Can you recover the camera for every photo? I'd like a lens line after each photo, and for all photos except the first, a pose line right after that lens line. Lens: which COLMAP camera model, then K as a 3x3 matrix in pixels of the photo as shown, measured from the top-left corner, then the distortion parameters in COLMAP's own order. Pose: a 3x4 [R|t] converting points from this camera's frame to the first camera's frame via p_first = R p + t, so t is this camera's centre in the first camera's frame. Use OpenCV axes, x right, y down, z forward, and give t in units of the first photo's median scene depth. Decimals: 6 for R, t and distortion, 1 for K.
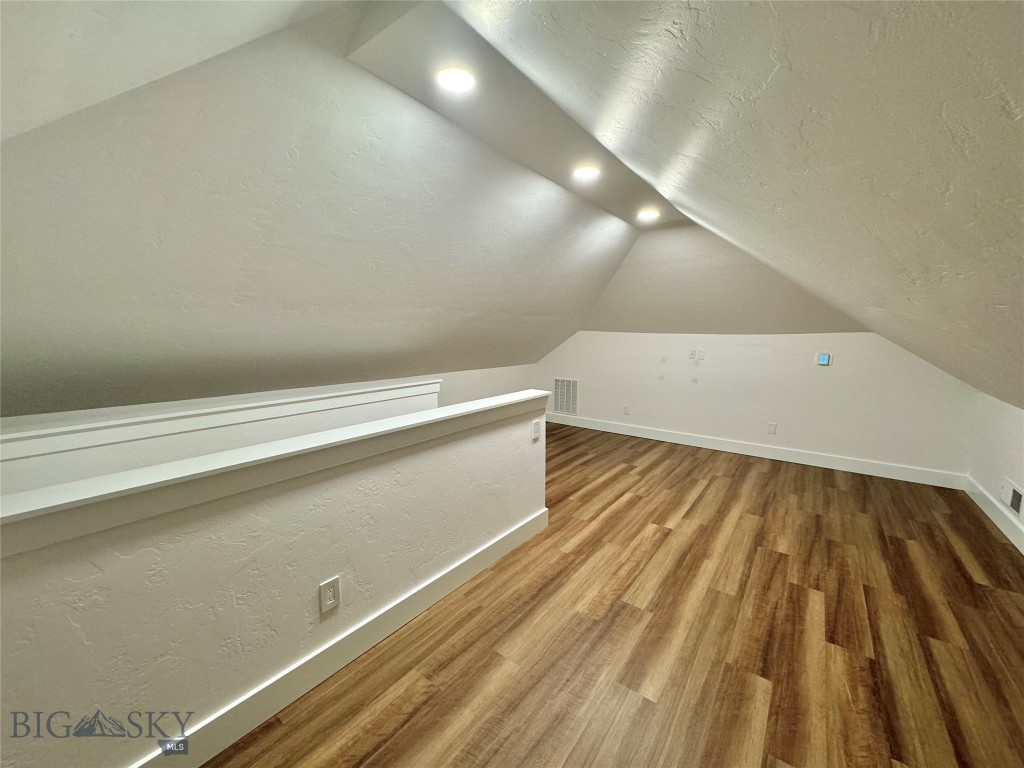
lens RADIAL K [[405.4, 0, 513.4], [0, 405.4, 384.7], [0, 0, 1]] dist [-0.002267, -0.000215]
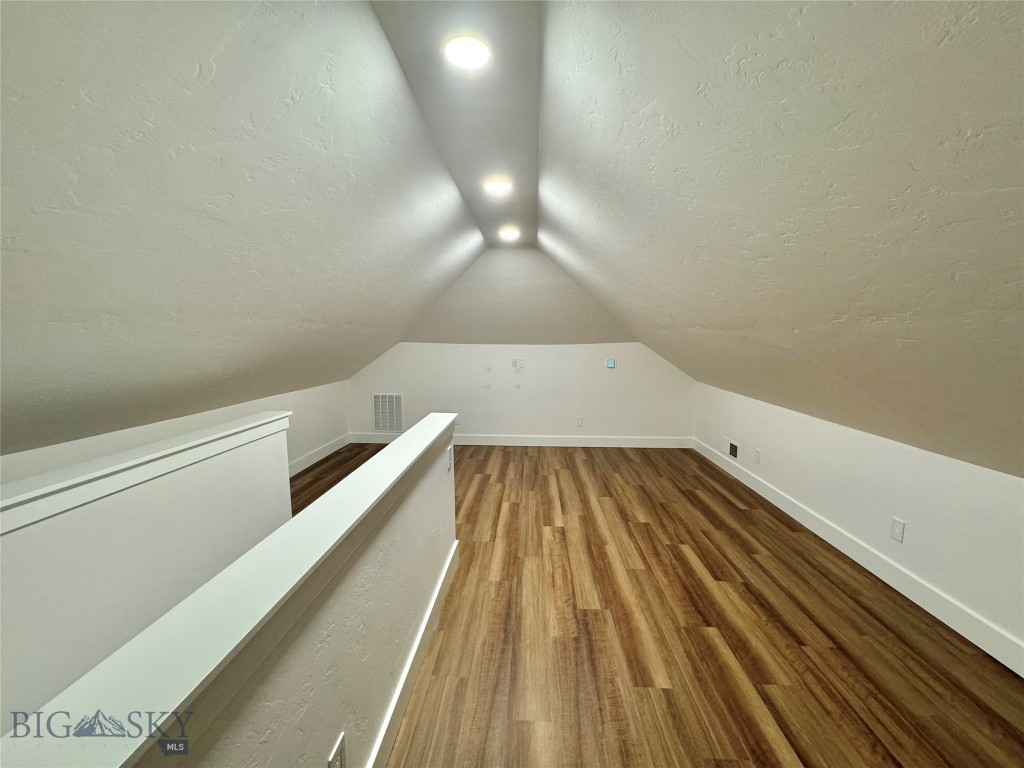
lens RADIAL K [[405.4, 0, 513.0], [0, 405.4, 383.0], [0, 0, 1]] dist [-0.002267, -0.000215]
pose [[0.828424, -0.067916, 0.555968, -0.353148], [0.078093, 0.996931, 0.005421, -0.053542], [-0.554630, 0.038927, 0.831186, 0.180145]]
